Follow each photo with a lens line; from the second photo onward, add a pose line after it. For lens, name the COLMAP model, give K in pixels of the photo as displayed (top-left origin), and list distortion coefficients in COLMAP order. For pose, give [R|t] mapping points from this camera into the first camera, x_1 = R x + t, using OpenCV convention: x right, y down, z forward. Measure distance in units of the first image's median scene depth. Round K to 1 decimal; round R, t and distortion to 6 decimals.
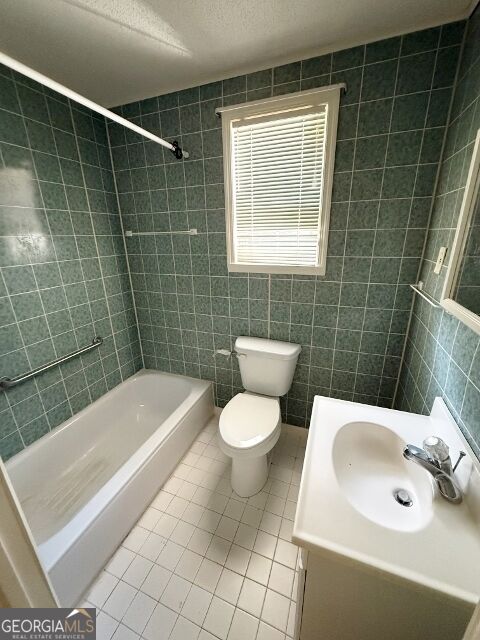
lens RADIAL K [[256.4, 0, 240.5], [0, 256.4, 318.3], [0, 0, 1]] dist [0.000783, 0.000187]
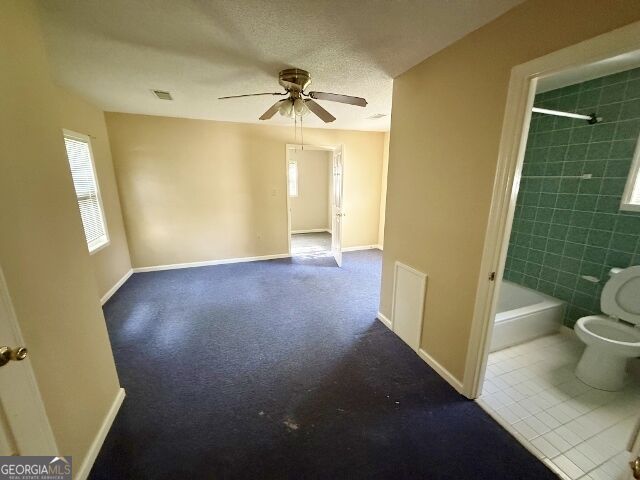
lens RADIAL K [[256.4, 0, 319.1], [0, 256.4, 240.3], [0, 0, 1]] dist [0.000783, 0.000187]
pose [[0.656712, 0.199850, -0.727179, -0.064765], [-0.251599, 0.967063, 0.038559, 0.239685], [0.710934, 0.157635, 0.685364, -0.724735]]
